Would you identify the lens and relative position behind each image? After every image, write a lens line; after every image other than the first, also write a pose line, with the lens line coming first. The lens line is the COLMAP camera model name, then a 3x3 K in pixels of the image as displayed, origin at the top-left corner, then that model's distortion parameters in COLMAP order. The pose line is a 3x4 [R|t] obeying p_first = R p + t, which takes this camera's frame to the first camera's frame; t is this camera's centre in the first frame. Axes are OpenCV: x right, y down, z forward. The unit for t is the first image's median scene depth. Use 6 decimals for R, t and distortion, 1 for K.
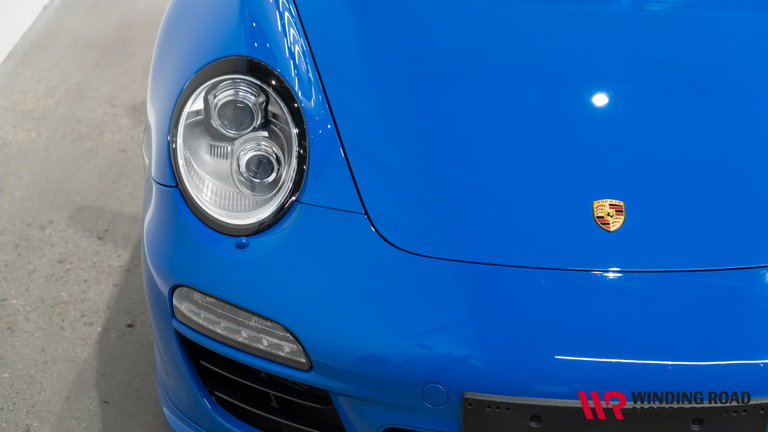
lens RADIAL K [[1599.4, 0, 411.6], [0, 1599.4, 222.6], [0, 0, 1]] dist [0.021631, 0.000000]
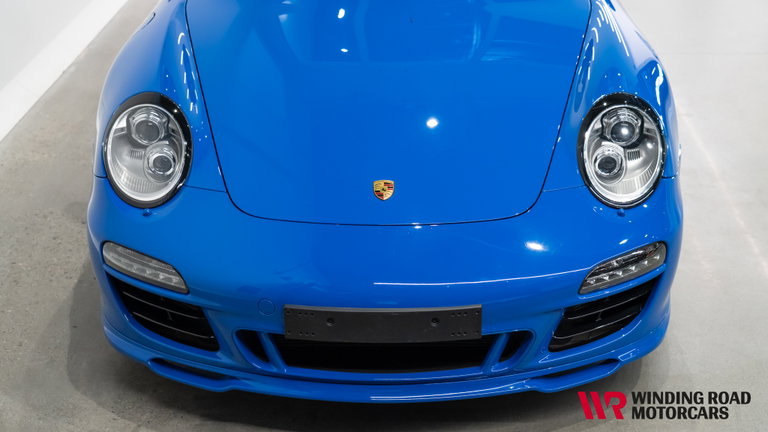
lens RADIAL K [[1149.5, 0, 388.0], [0, 1149.5, 222.3], [0, 0, 1]] dist [0.021171, 0.000000]
pose [[0.999809, -0.014956, 0.012573, 0.103649], [0.015081, 0.999837, -0.009910, 0.034317], [-0.012422, 0.010098, 0.999872, -0.093133]]
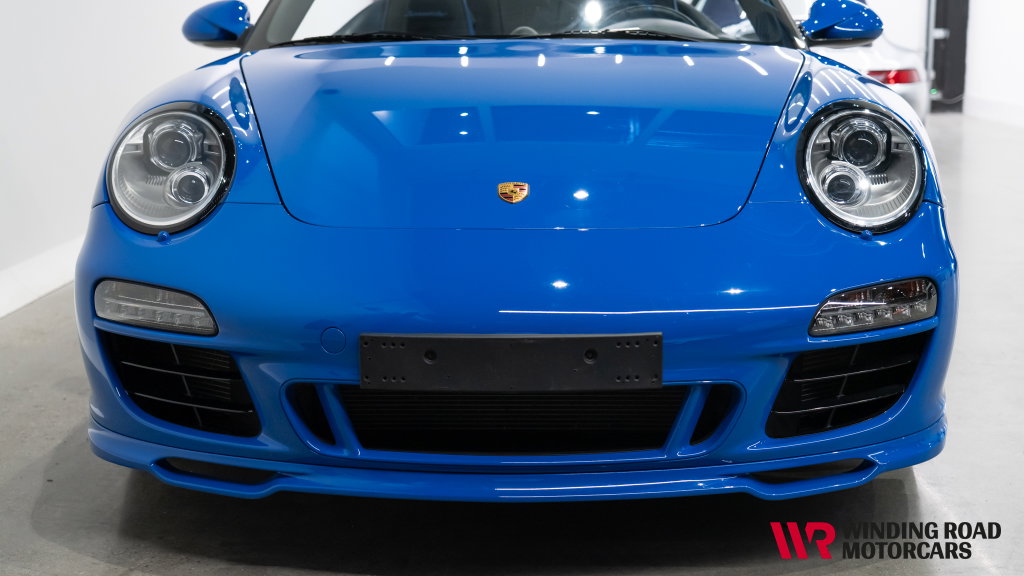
lens RADIAL K [[1532.6, 0, 505.8], [0, 1532.6, 278.8], [0, 0, 1]] dist [0.021171, 0.000000]
pose [[0.999947, -0.009398, 0.004160, 0.104410], [0.010163, 0.964469, -0.263999, 0.285149], [-0.001531, 0.264028, 0.964514, 0.050408]]
